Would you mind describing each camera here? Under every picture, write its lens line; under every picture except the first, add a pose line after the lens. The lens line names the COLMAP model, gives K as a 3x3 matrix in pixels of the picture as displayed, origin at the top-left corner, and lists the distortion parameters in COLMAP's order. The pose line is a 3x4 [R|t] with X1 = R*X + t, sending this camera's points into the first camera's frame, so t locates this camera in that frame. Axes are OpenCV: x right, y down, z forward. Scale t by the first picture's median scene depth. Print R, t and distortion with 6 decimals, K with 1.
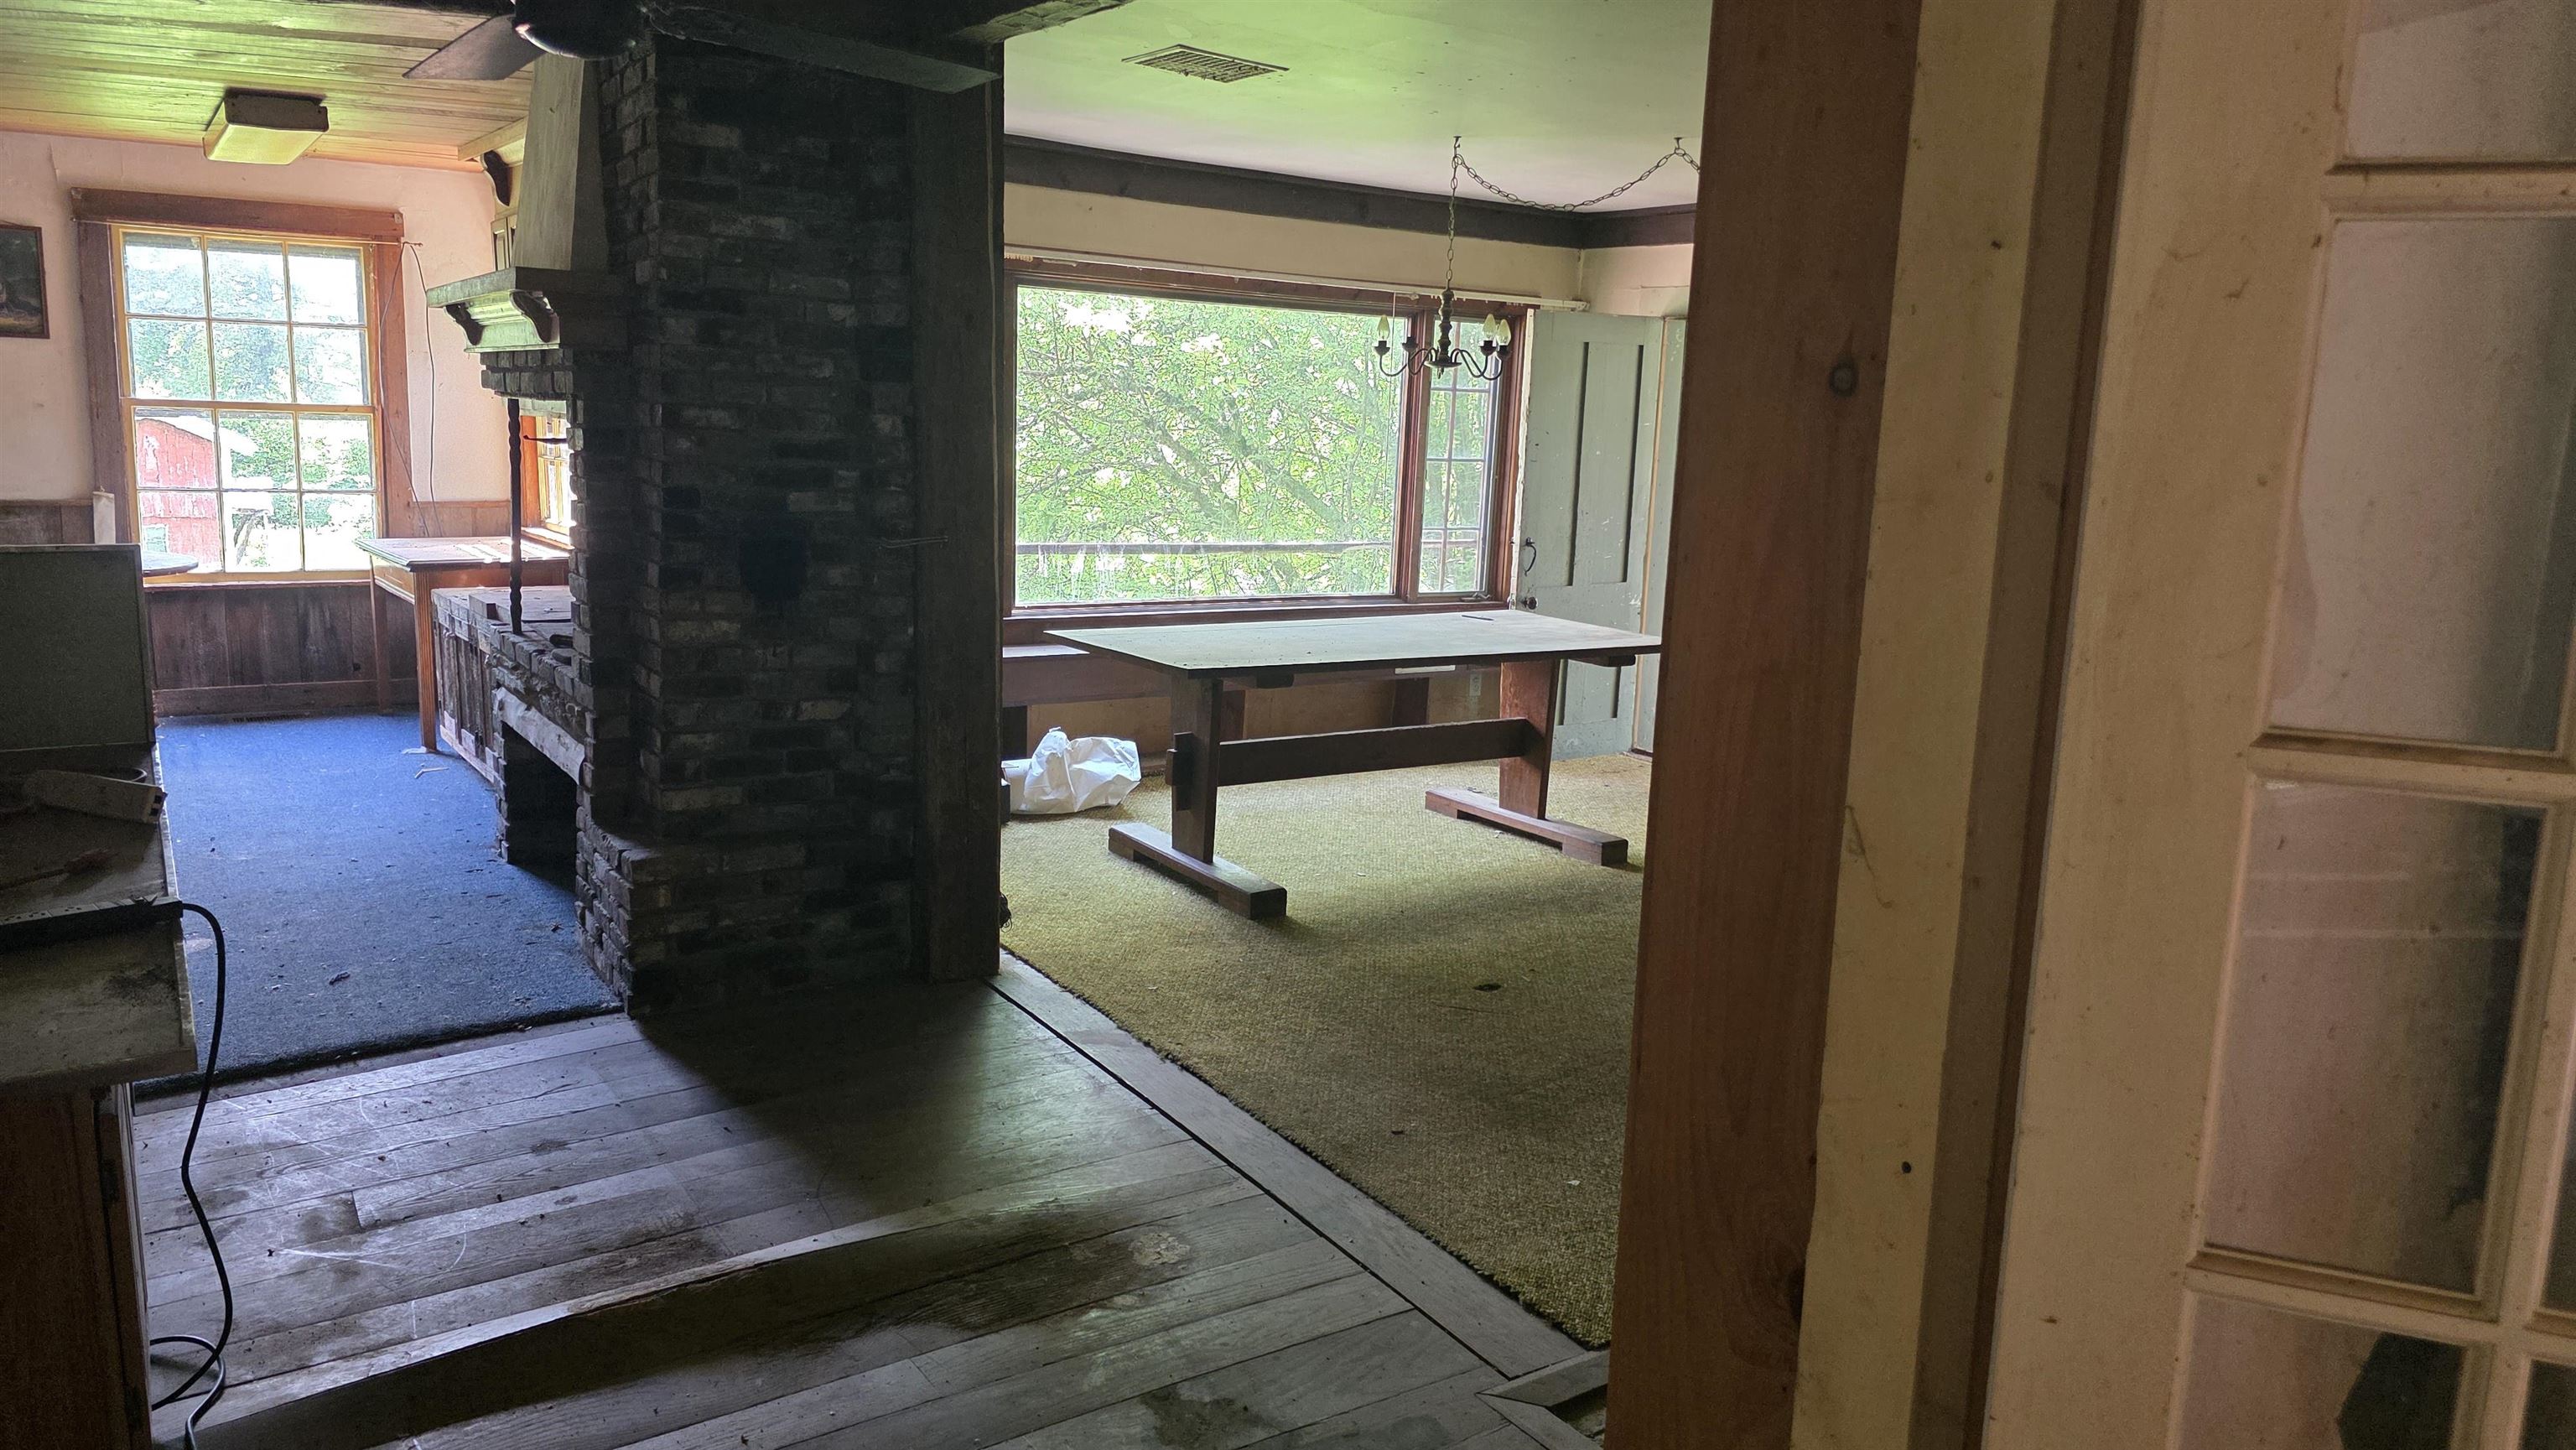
lens RADIAL K [[1761.9, 0, 1273.8], [0, 1761.9, 704.1], [0, 0, 1]] dist [0.094222, -0.100473]
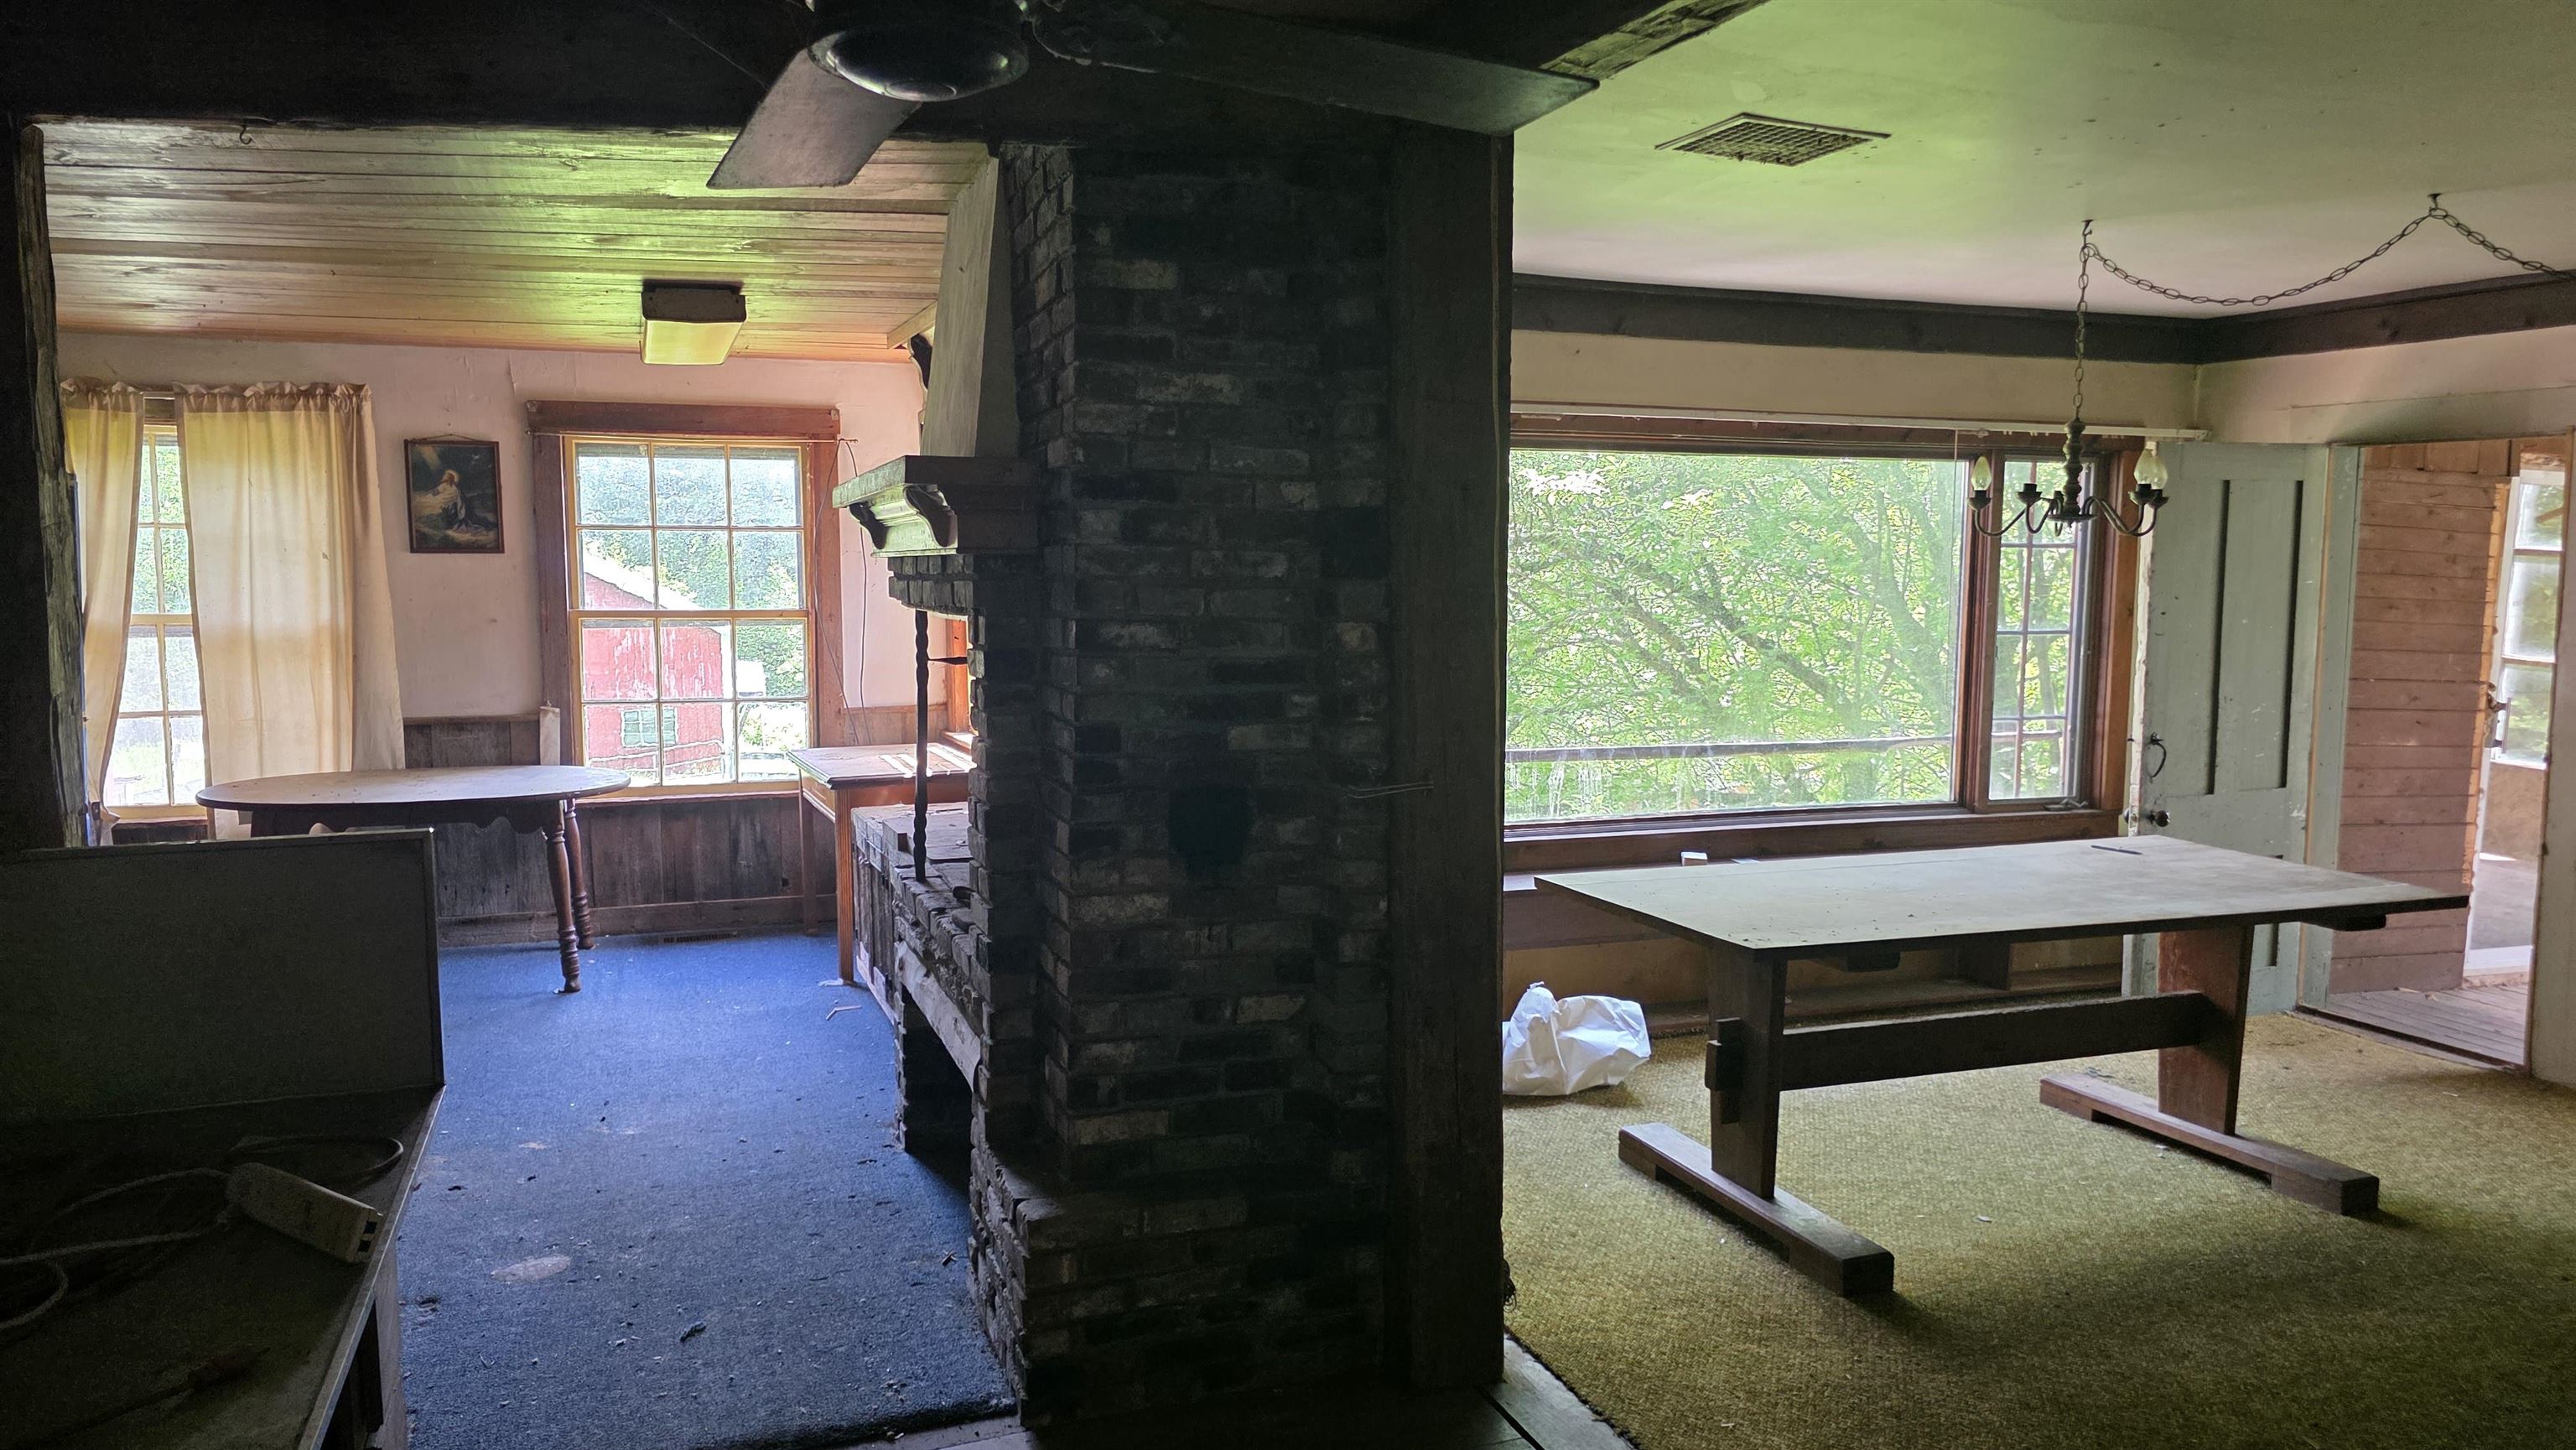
lens RADIAL K [[1815.3, 0, 1288.0], [0, 1815.3, 725.0], [0, 0, 1]] dist [0.110208, -0.116954]
pose [[0.974402, -0.015120, -0.224306, -0.058746], [-0.003195, 0.996704, -0.081065, -0.045479], [0.224792, 0.079706, 0.971141, 0.196722]]
